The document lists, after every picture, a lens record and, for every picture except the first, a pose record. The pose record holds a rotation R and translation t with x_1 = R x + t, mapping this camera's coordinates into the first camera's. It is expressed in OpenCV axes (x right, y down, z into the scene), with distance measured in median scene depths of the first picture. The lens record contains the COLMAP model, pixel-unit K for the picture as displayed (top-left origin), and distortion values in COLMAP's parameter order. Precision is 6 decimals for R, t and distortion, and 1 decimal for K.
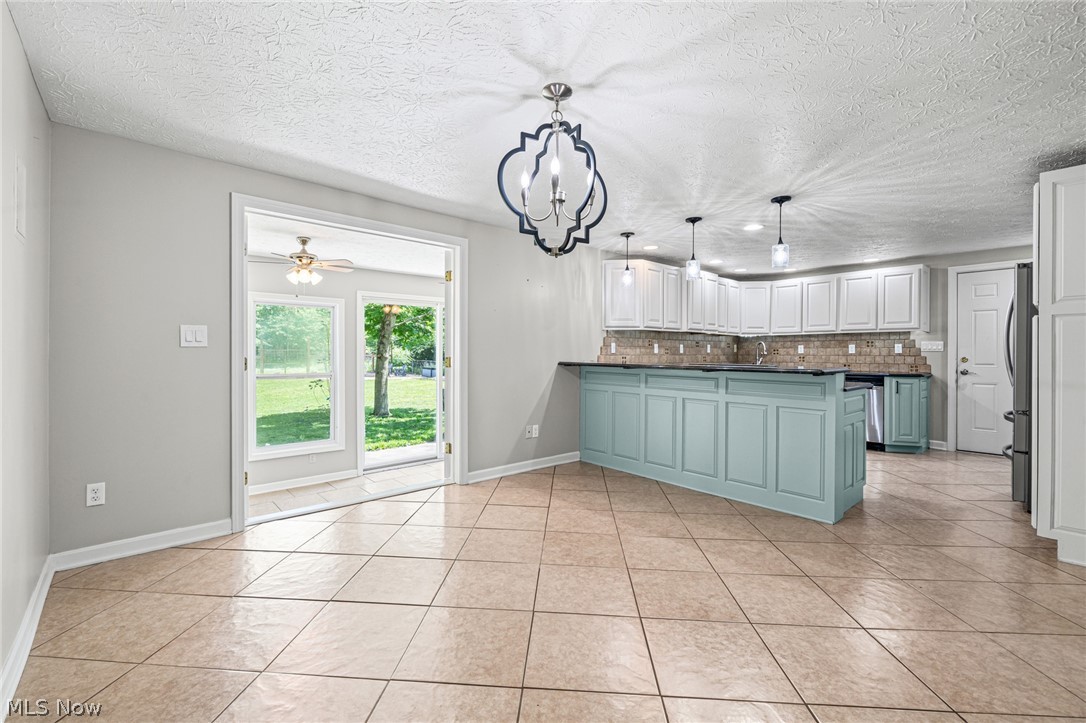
lens RADIAL K [[467.7, 0, 540.1], [0, 467.7, 358.1], [0, 0, 1]] dist [-0.000534, 0.000045]
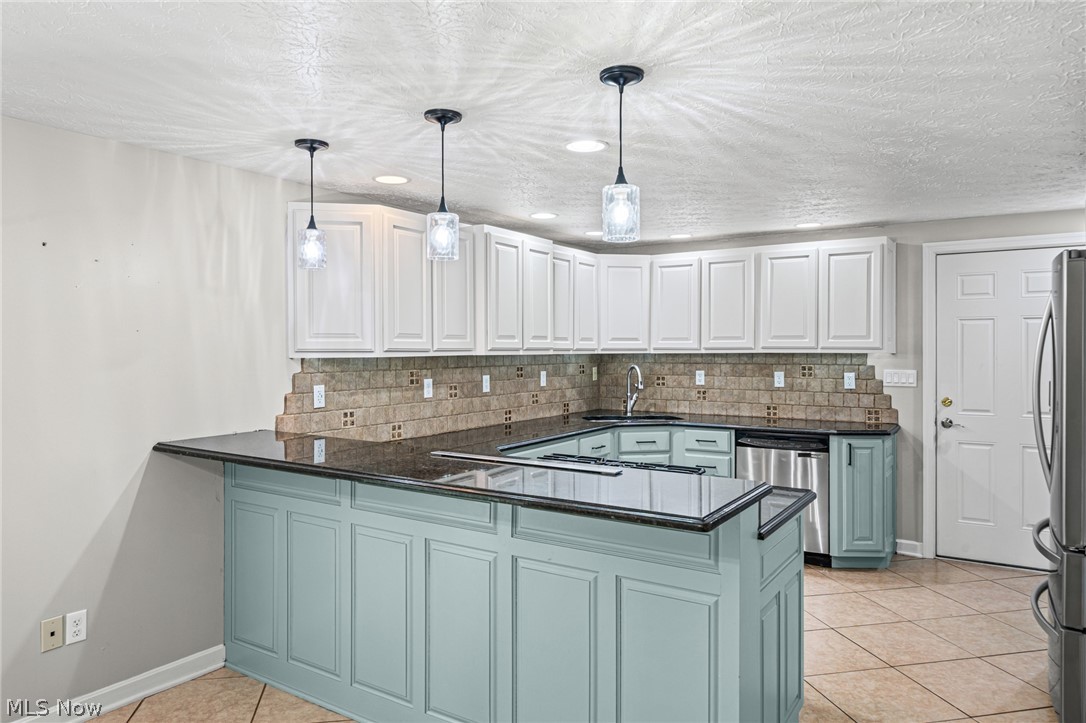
lens RADIAL K [[728.9, 0, 543.0], [0, 728.9, 361.5], [0, 0, 1]] dist [0.000018, 0.001013]
pose [[0.963559, -0.009553, 0.267327, 0.170859], [0.007141, 0.999925, 0.009996, -0.058934], [-0.267402, -0.007723, 0.963554, 0.248522]]
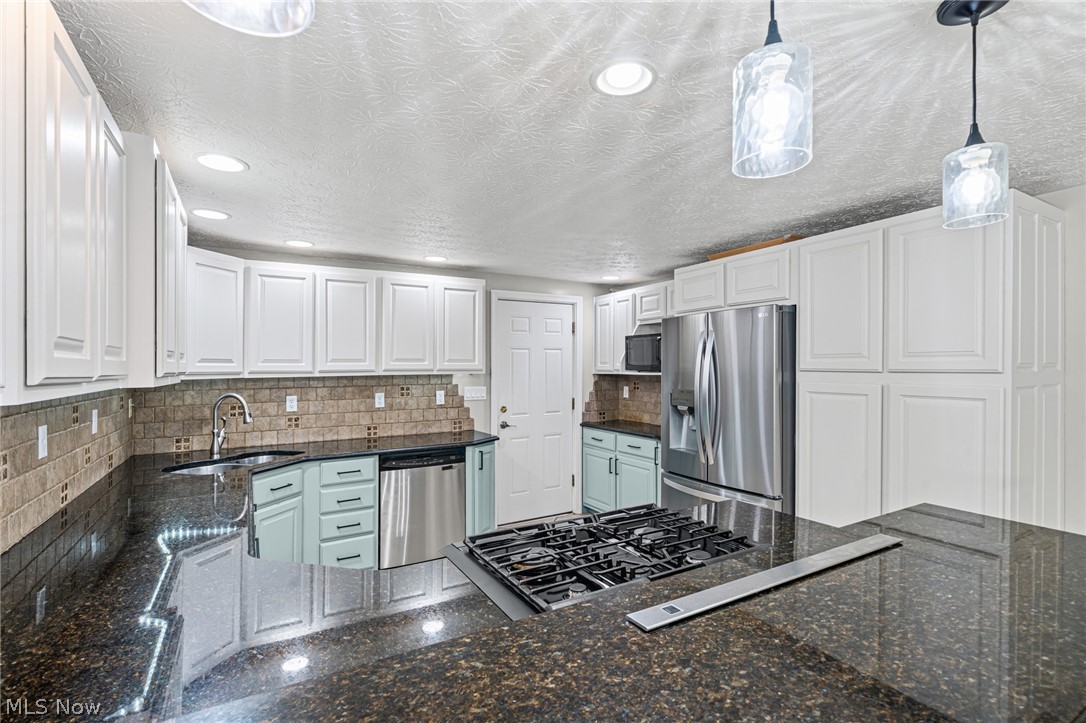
lens RADIAL K [[499.2, 0, 541.2], [0, 499.2, 365.1], [0, 0, 1]] dist [0.001938, 0.000349]
pose [[0.193699, 0.000108, 0.981061, 0.087497], [0.017611, 0.999838, -0.003587, -0.066032], [-0.980903, 0.017972, 0.193666, 0.756805]]
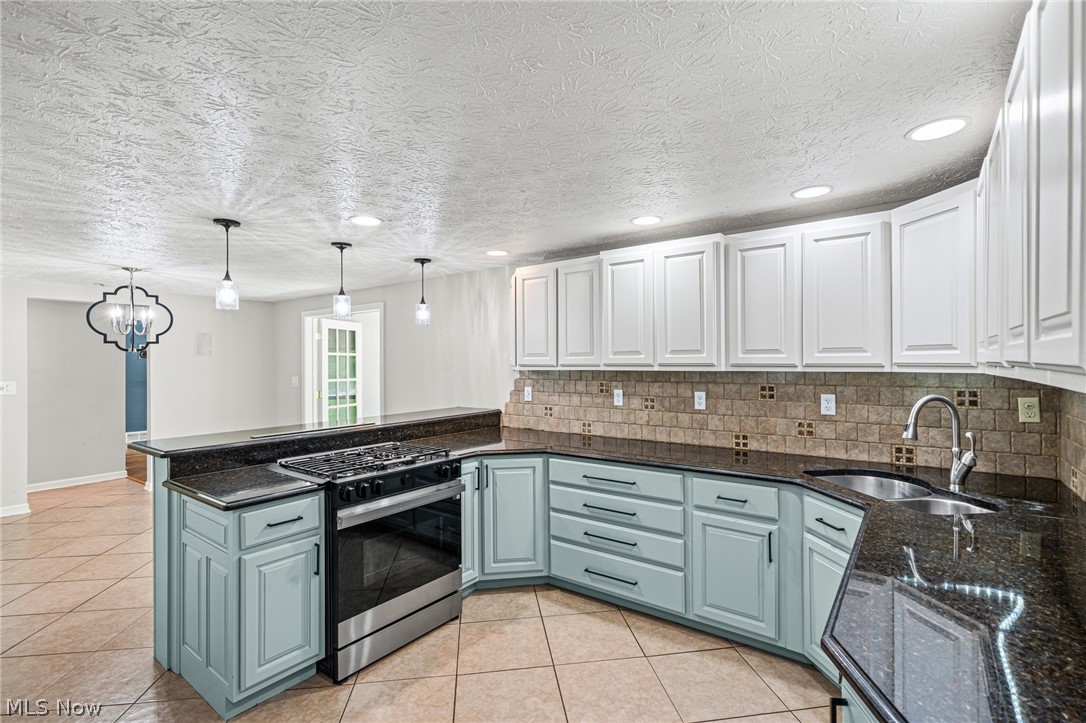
lens RADIAL K [[499.2, 0, 541.2], [0, 499.2, 365.1], [0, 0, 1]] dist [0.001938, 0.000349]
pose [[0.193059, 0.000781, -0.981187, 0.888666], [-0.003943, 0.999992, 0.000020, -0.064139], [0.981179, 0.003865, 0.193061, 0.840570]]
